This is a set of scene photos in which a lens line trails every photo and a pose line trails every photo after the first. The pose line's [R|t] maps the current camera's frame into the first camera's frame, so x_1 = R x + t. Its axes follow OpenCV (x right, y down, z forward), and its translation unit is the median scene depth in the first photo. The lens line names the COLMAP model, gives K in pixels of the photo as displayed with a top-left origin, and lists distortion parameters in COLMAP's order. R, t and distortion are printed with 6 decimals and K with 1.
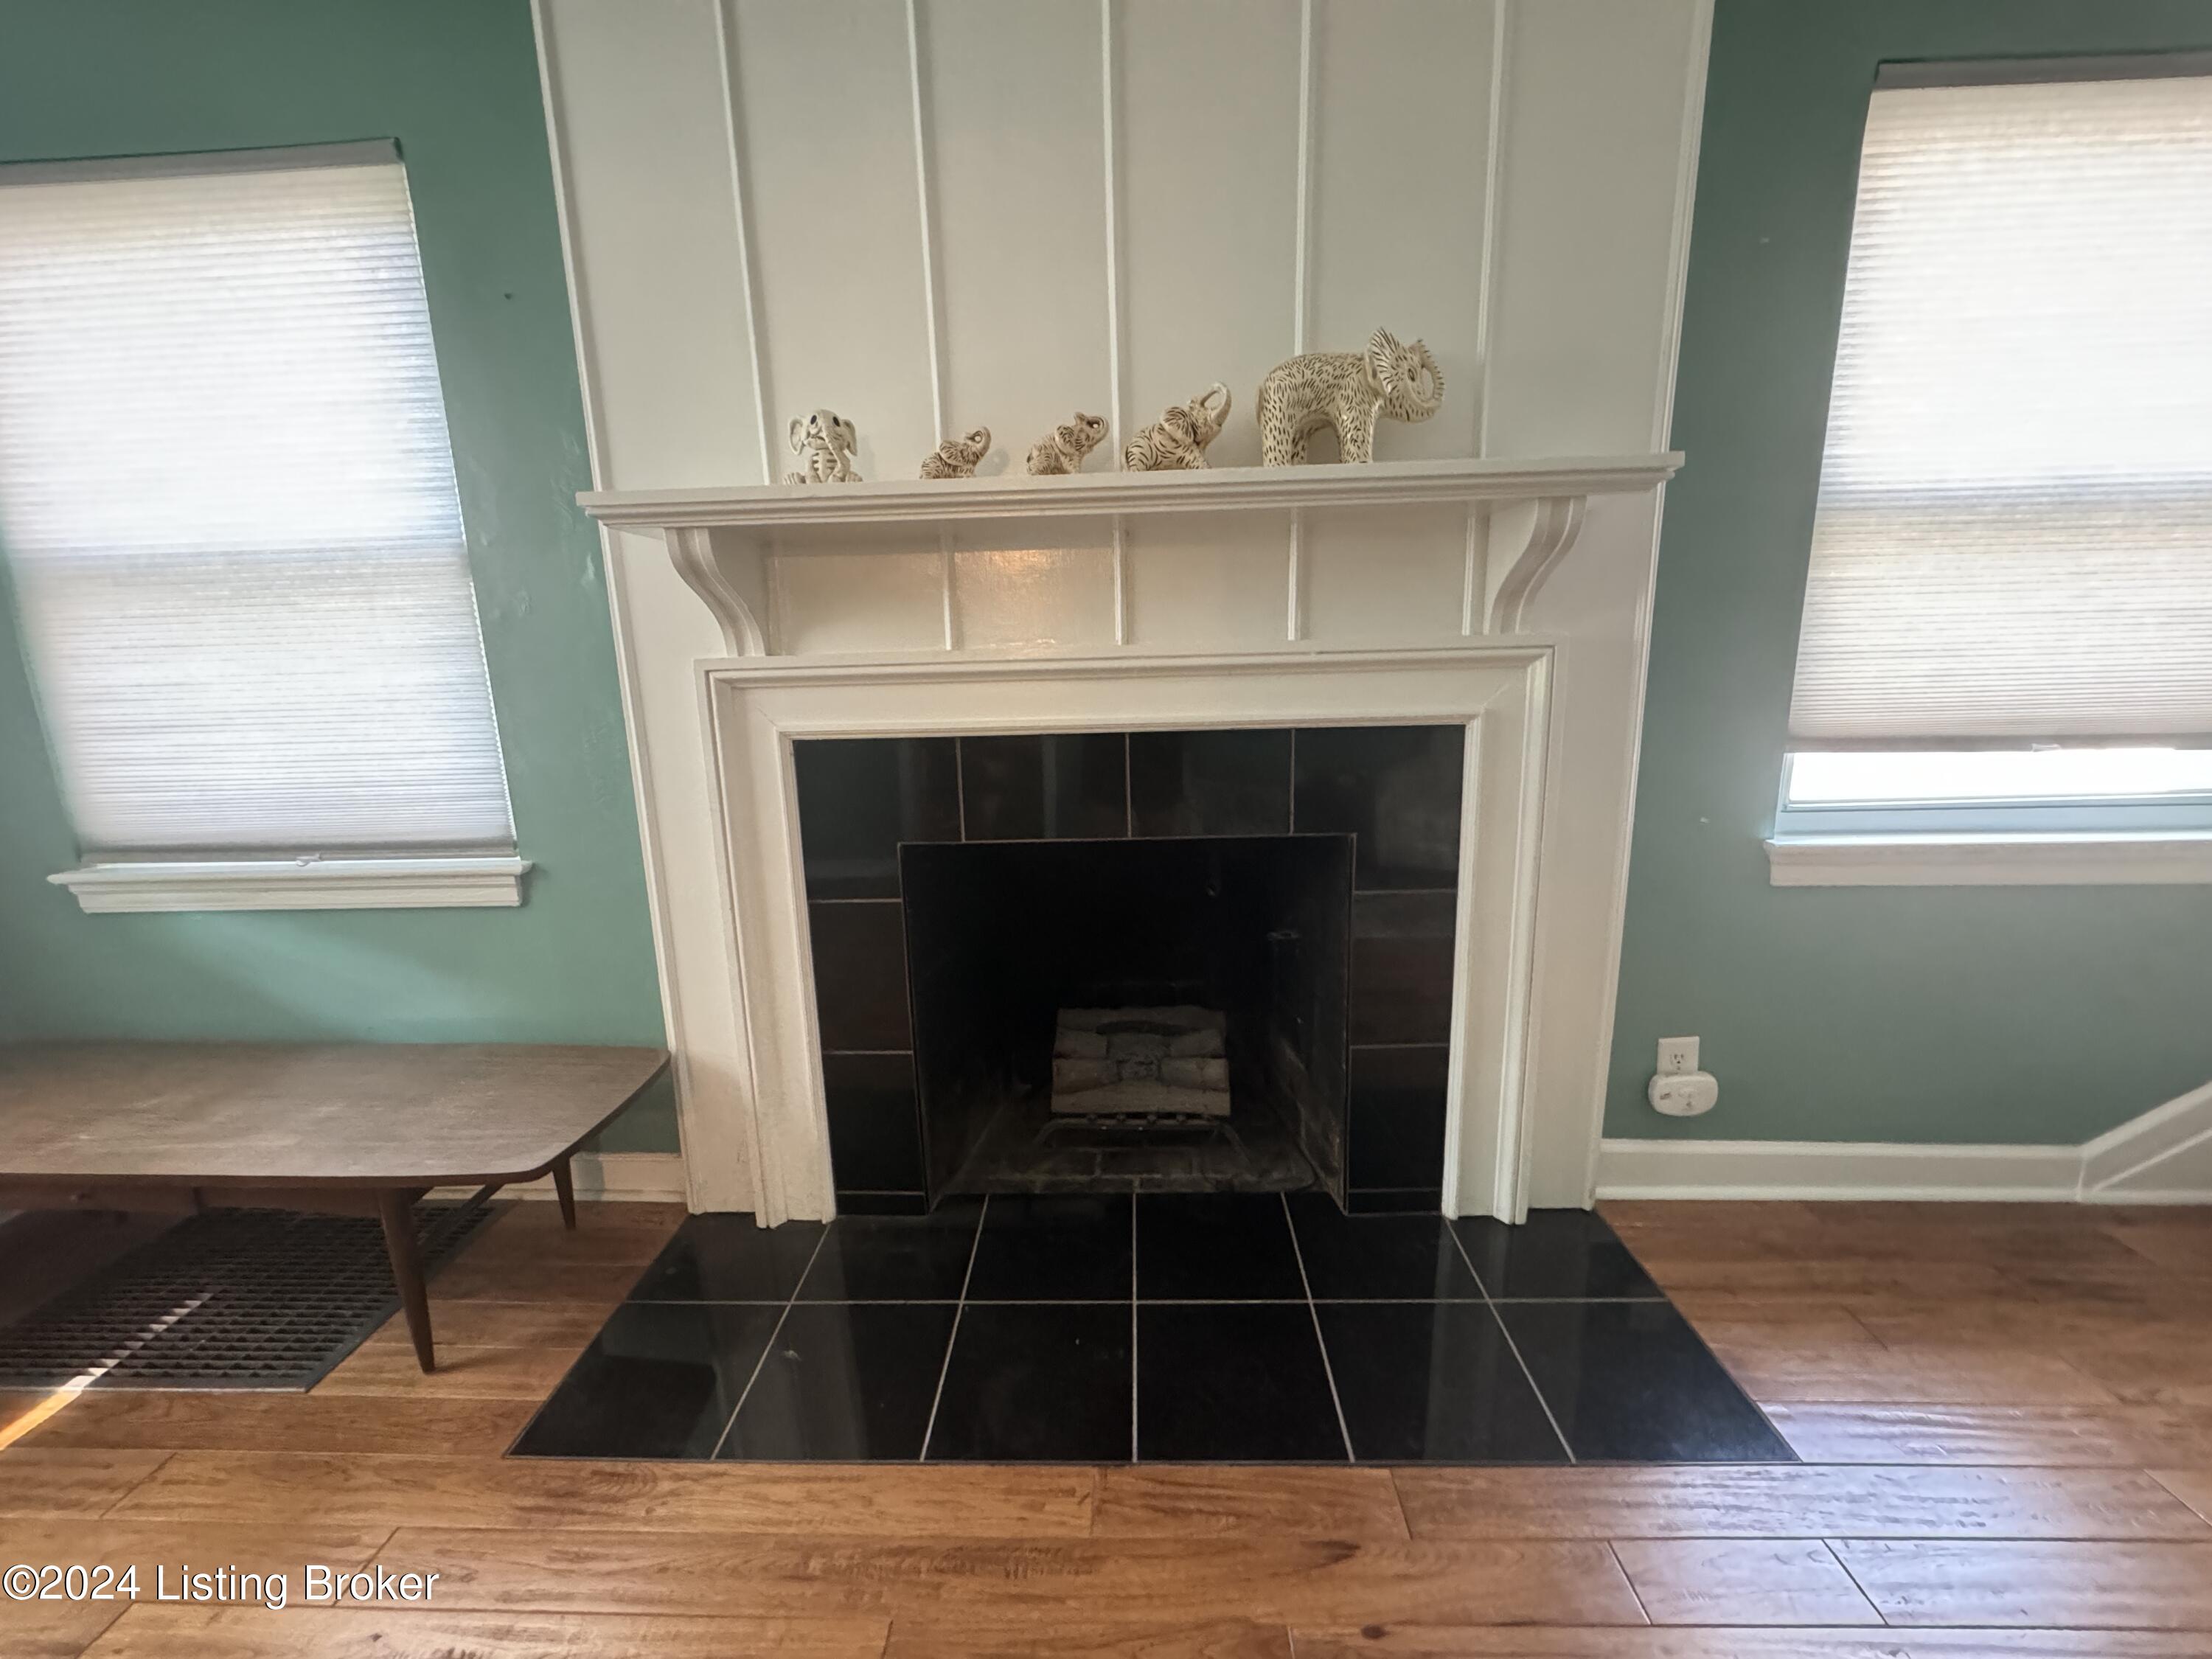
lens RADIAL K [[884.0, 0, 1104.0], [0, 884.0, 823.3], [0, 0, 1]] dist [-0.001769, -0.000106]
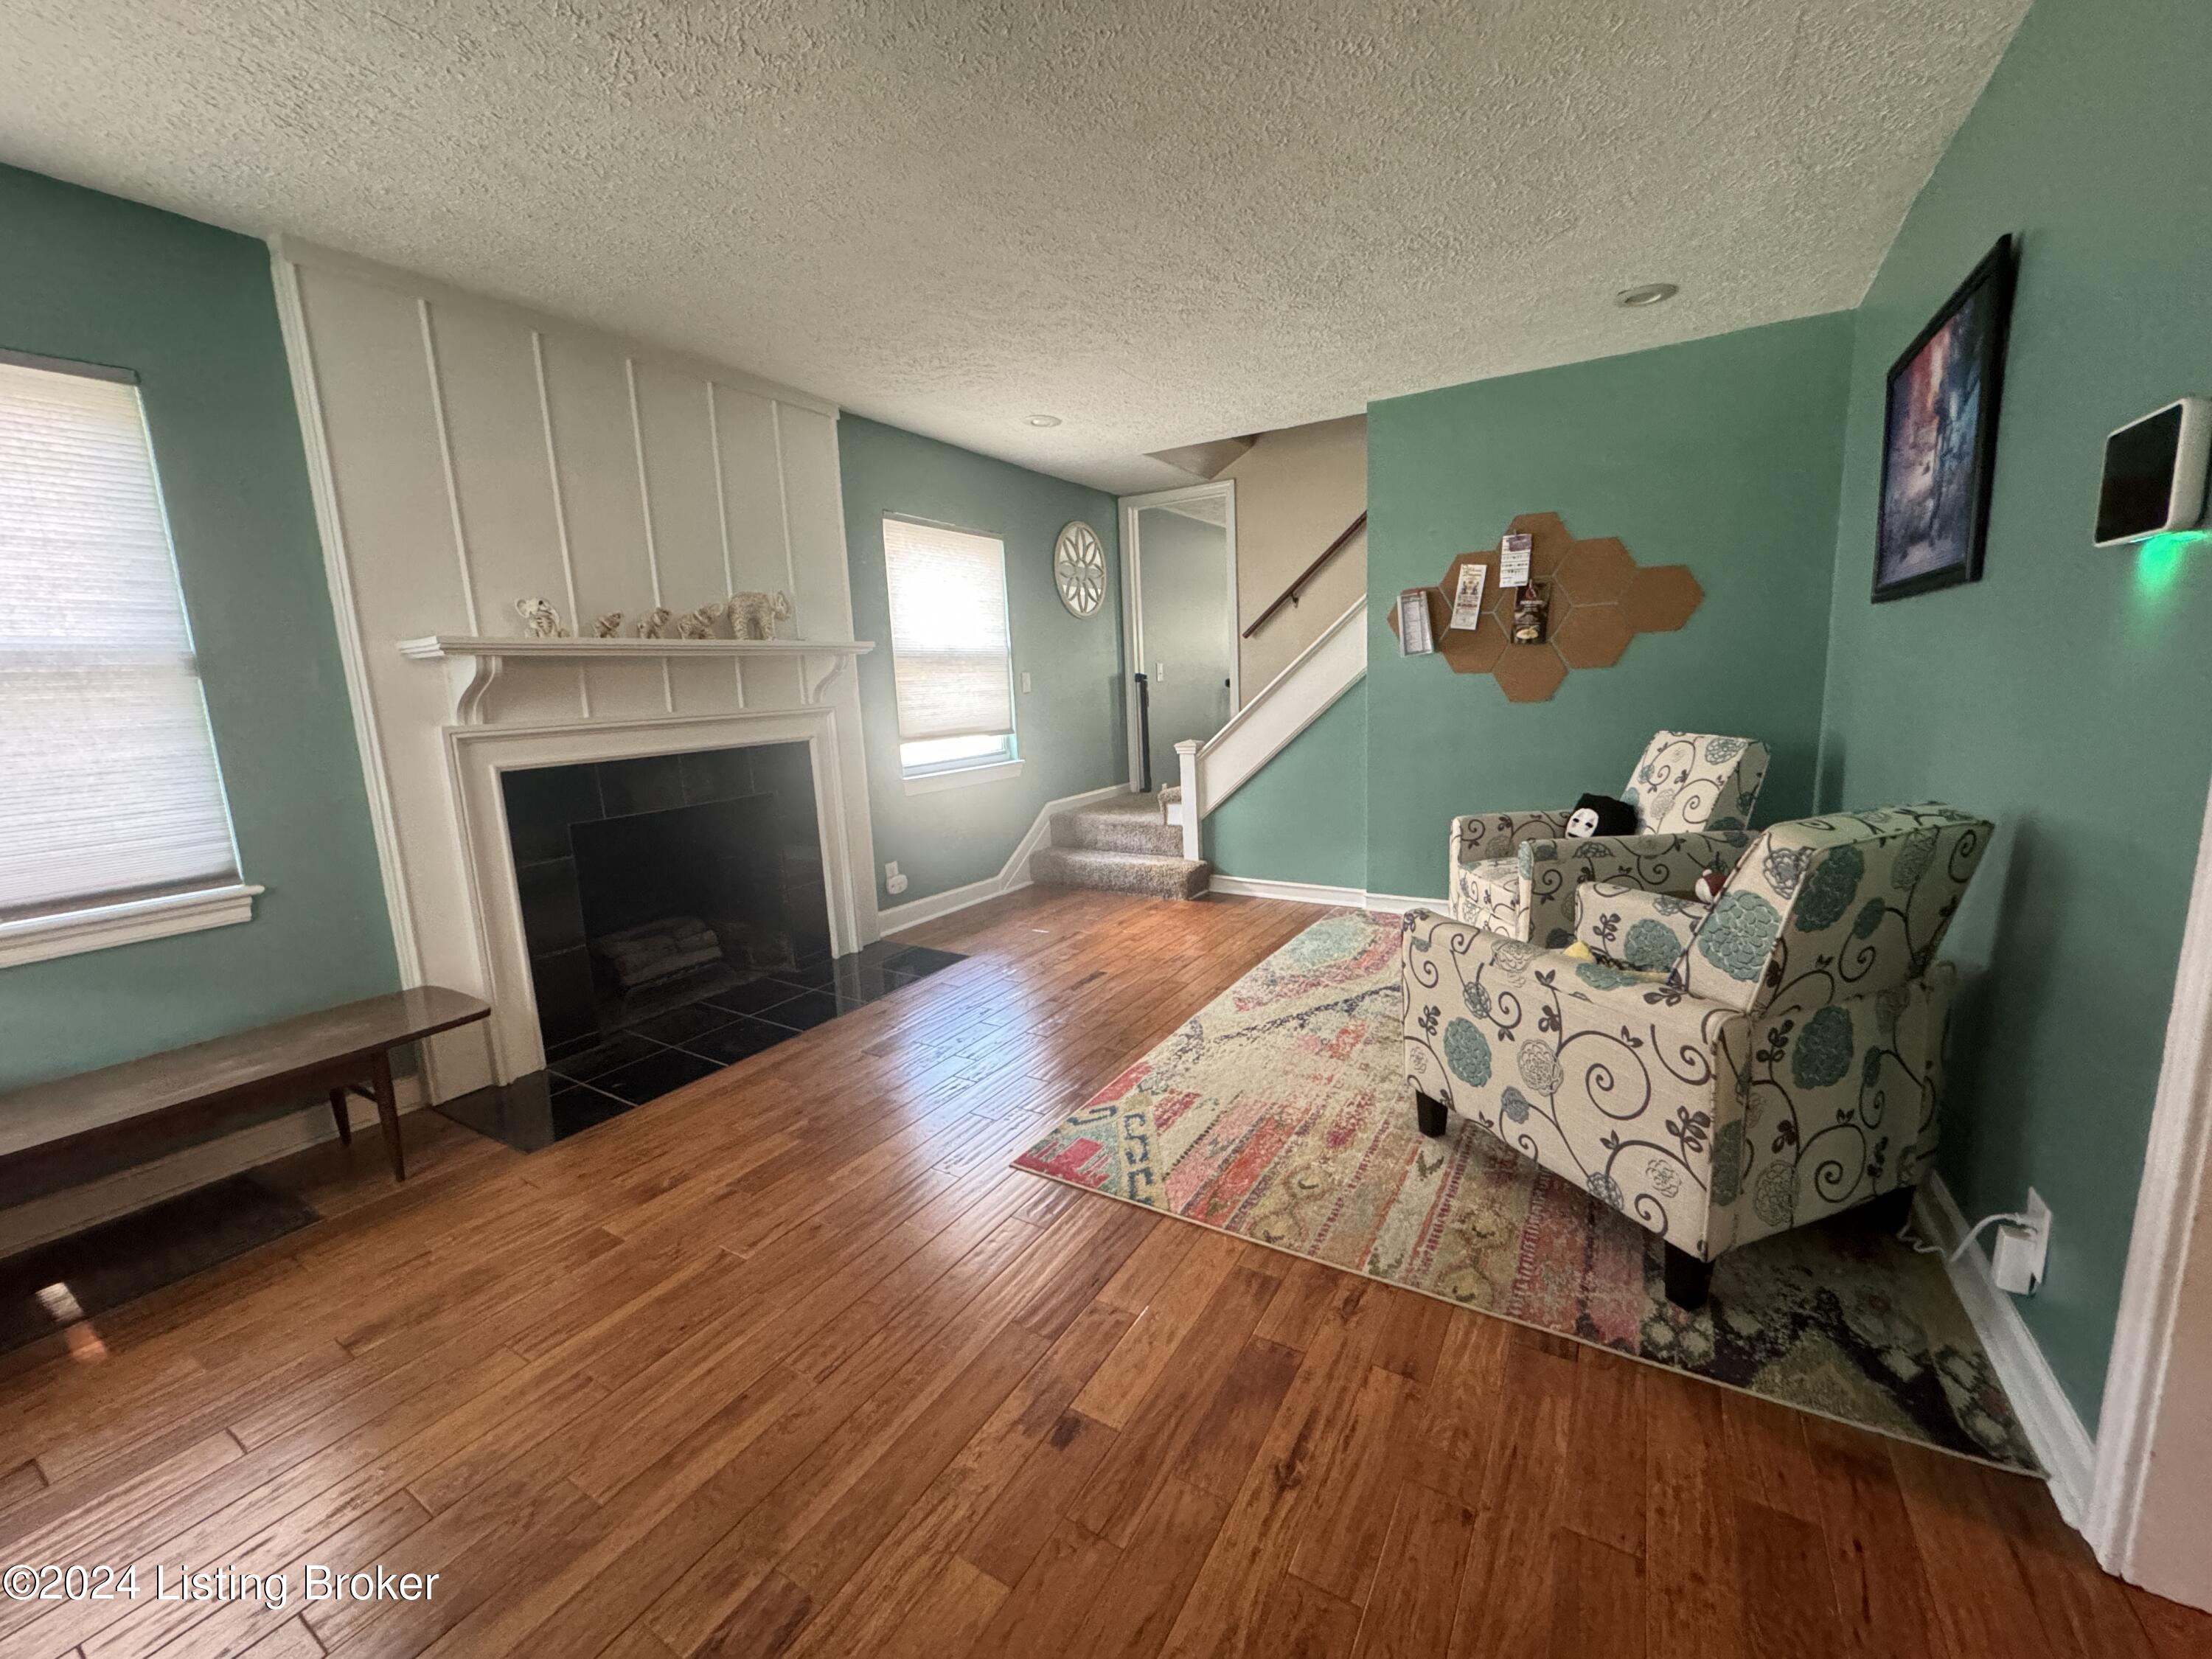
lens RADIAL K [[884.0, 0, 1107.4], [0, 884.0, 828.7], [0, 0, 1]] dist [-0.001769, -0.000106]
pose [[0.490584, -0.140933, 0.859922, -1.183062], [0.203757, 0.978030, 0.044046, 0.166729], [-0.847237, 0.153607, 0.508522, -0.797088]]
